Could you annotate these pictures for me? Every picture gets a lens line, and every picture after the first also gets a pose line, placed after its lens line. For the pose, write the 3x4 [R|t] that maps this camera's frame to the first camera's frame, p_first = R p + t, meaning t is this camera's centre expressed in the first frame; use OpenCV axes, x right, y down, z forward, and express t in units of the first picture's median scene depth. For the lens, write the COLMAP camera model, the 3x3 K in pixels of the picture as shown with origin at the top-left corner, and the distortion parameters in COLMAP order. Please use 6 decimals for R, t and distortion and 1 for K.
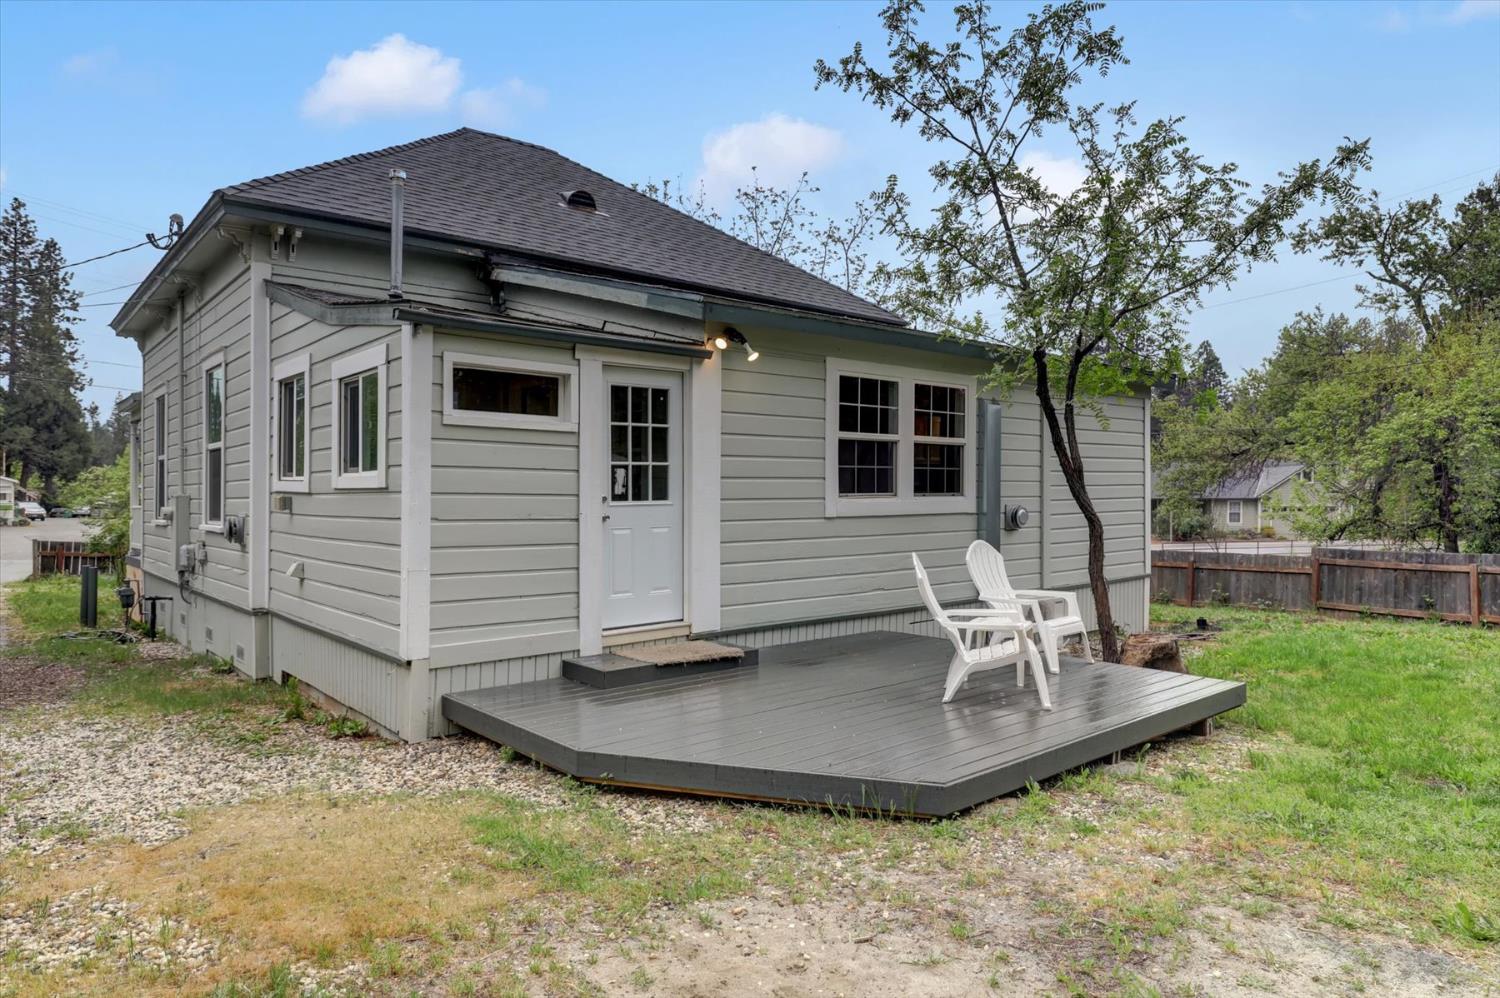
lens RADIAL K [[695.7, 0, 757.6], [0, 695.7, 494.9], [0, 0, 1]] dist [-0.015174, 0.000122]
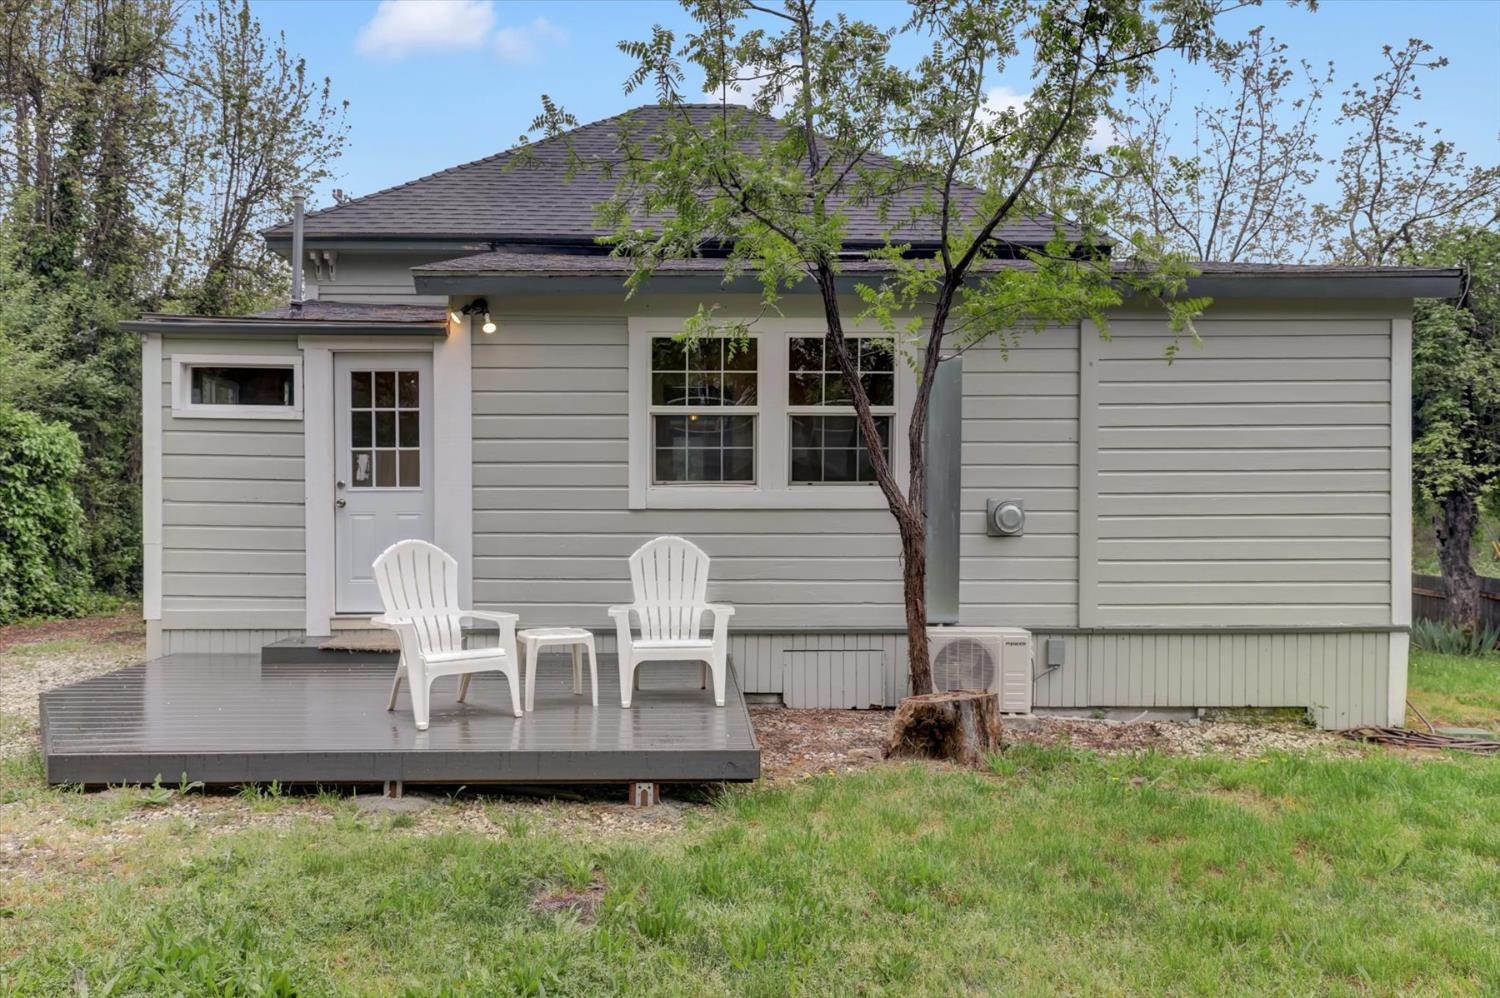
lens RADIAL K [[695.7, 0, 757.6], [0, 695.7, 494.9], [0, 0, 1]] dist [-0.015174, 0.000122]
pose [[0.851313, 0.010904, -0.524546, 0.782349], [-0.006864, 0.999930, 0.009646, 0.006736], [0.524614, -0.004611, 0.851328, 0.431453]]
